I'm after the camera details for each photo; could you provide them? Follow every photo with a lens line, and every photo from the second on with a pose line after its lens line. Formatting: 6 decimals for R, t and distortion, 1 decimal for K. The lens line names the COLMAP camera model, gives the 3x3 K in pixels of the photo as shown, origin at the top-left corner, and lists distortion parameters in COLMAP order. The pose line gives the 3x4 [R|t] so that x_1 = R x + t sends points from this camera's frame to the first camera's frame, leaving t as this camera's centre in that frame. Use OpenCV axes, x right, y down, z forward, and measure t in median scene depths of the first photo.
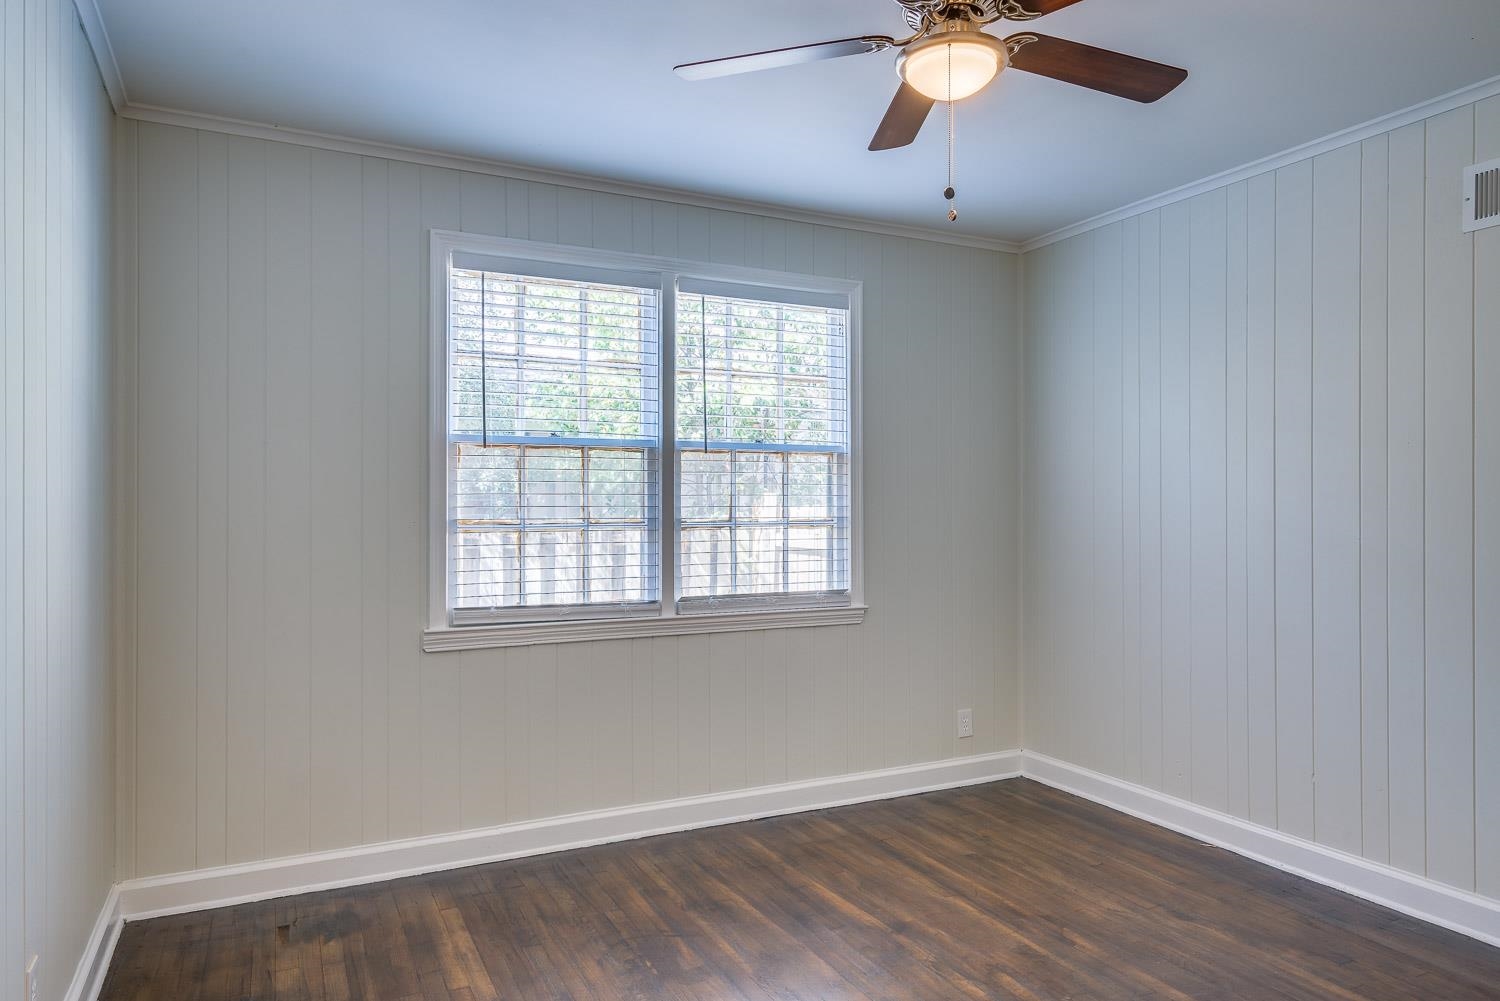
lens RADIAL K [[955.9, 0, 745.4], [0, 955.9, 533.7], [0, 0, 1]] dist [0.003792, 0.000046]
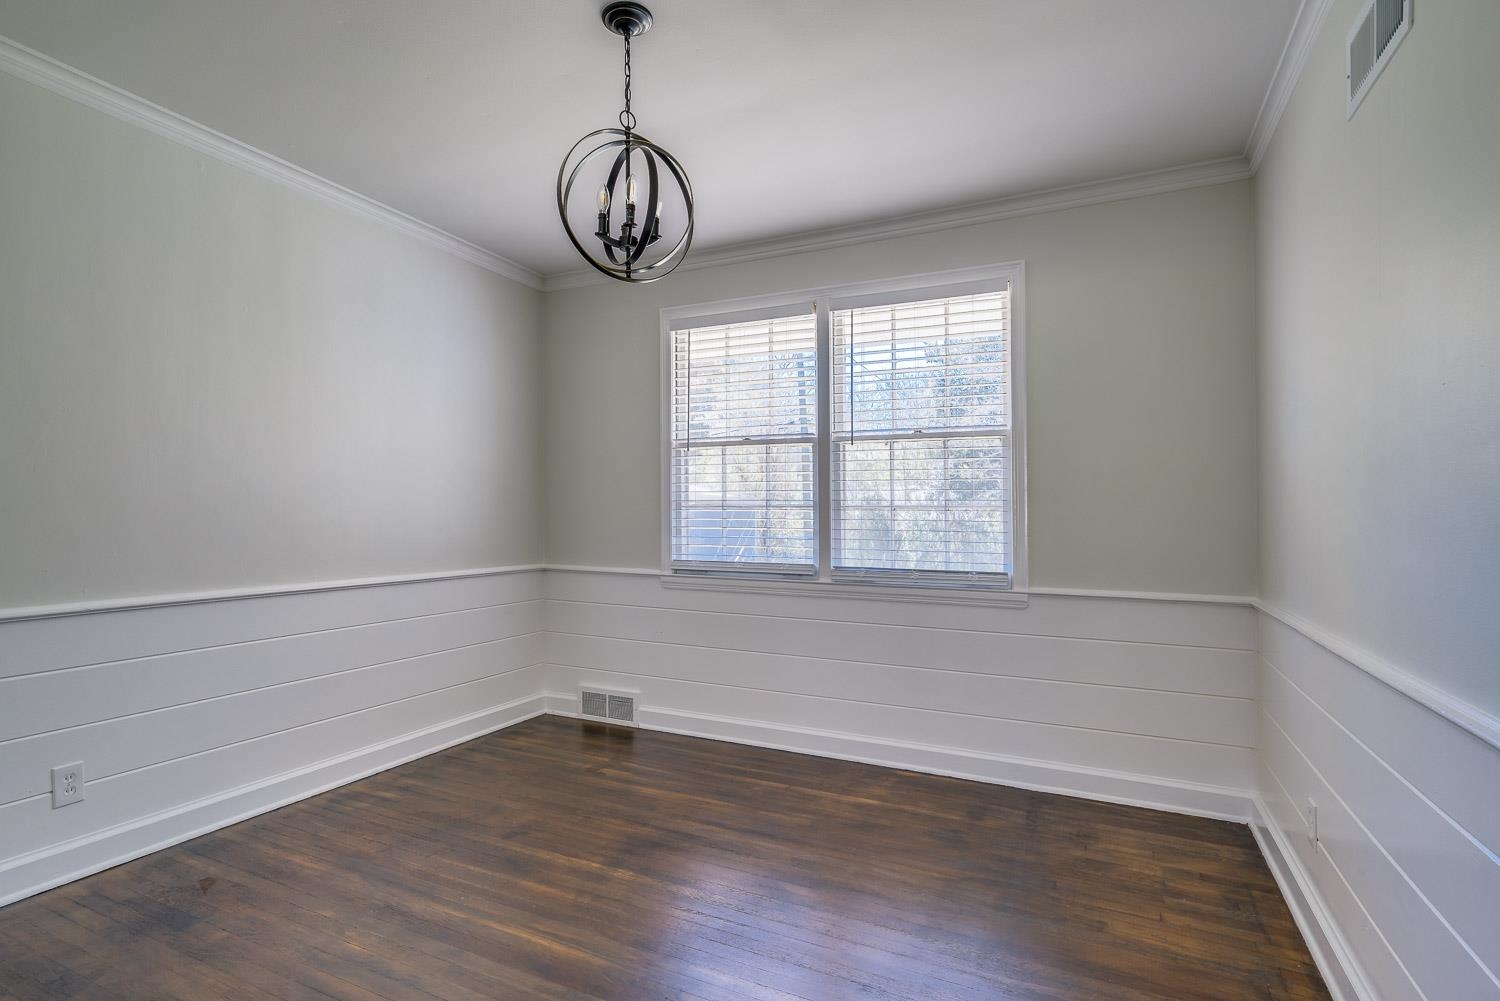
lens RADIAL K [[760.9, 0, 706.2], [0, 760.9, 517.9], [0, 0, 1]] dist [-0.001184, -0.000020]
pose [[0.596717, 0.021453, -0.802165, 0.606439], [-0.013517, 0.999769, 0.016682, -0.007493], [0.802338, 0.000888, 0.596869, 0.300956]]
